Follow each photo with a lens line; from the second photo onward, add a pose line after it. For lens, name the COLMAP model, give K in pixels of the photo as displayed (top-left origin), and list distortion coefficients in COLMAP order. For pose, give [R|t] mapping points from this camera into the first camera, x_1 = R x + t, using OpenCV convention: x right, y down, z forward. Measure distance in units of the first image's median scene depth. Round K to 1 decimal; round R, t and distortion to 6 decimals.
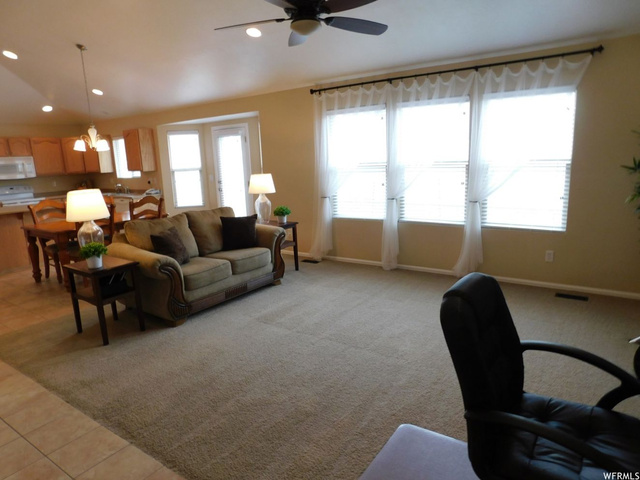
lens RADIAL K [[427.0, 0, 322.6], [0, 427.0, 240.7], [0, 0, 1]] dist [-0.064434, 0.053087]
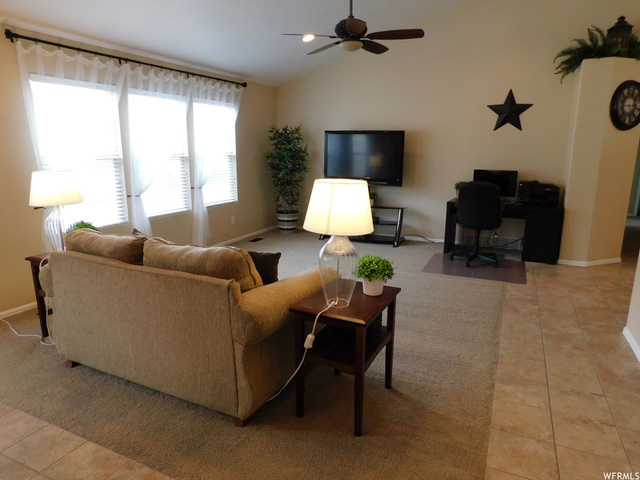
lens RADIAL K [[427.0, 0, 321.4], [0, 427.0, 240.0], [0, 0, 1]] dist [-0.064434, 0.053087]
pose [[-0.180759, -0.170053, 0.968715, -0.865700], [0.202724, 0.957348, 0.205885, -0.125572], [-0.962408, 0.233597, -0.138575, 0.862469]]
